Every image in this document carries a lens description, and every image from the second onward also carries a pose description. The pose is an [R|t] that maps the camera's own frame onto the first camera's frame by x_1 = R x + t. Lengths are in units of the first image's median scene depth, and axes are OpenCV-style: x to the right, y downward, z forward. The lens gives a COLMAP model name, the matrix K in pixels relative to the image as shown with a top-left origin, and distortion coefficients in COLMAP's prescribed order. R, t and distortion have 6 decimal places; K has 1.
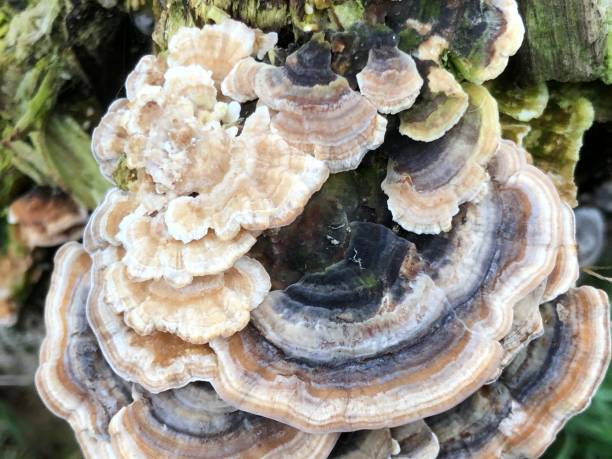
lens RADIAL K [[991.0, 0, 306.0], [0, 991.0, 229.5], [0, 0, 1]] dist [0.216756, -1.209521]
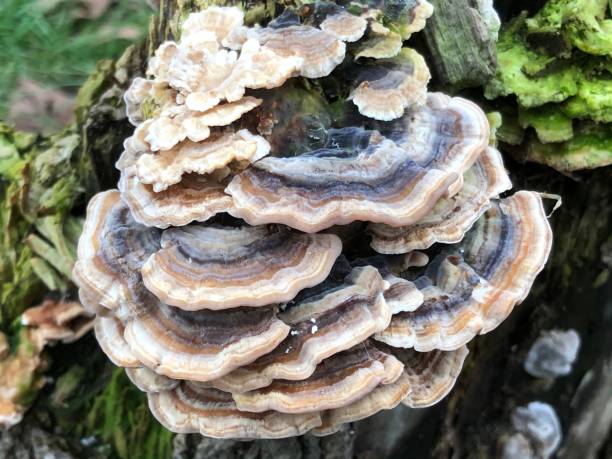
lens RADIAL K [[991.0, 0, 306.0], [0, 991.0, 229.5], [0, 0, 1]] dist [0.216756, -1.209521]
pose [[0.994453, -0.064854, 0.082807, -0.099539], [0.099705, 0.831962, -0.545801, 0.819427], [-0.033495, 0.551030, 0.833813, -0.003905]]
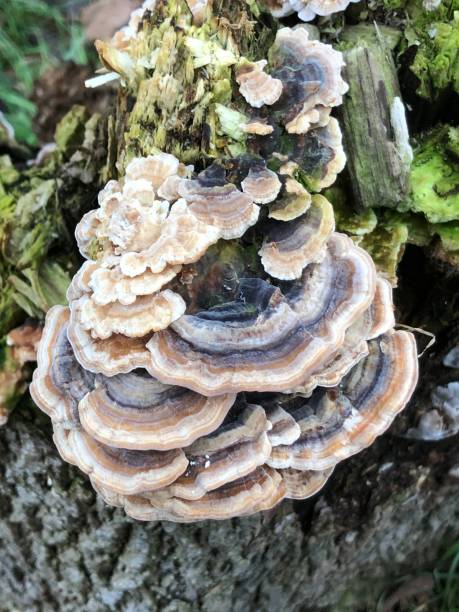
lens RADIAL K [[991.0, 0, 239.4], [0, 991.0, 307.1], [0, 0, 1]] dist [0.216756, -1.209521]
pose [[0.999653, -0.003961, -0.026038, 0.086973], [-0.002998, 0.965087, -0.261911, 0.451509], [0.026166, 0.261898, 0.964741, -0.491870]]
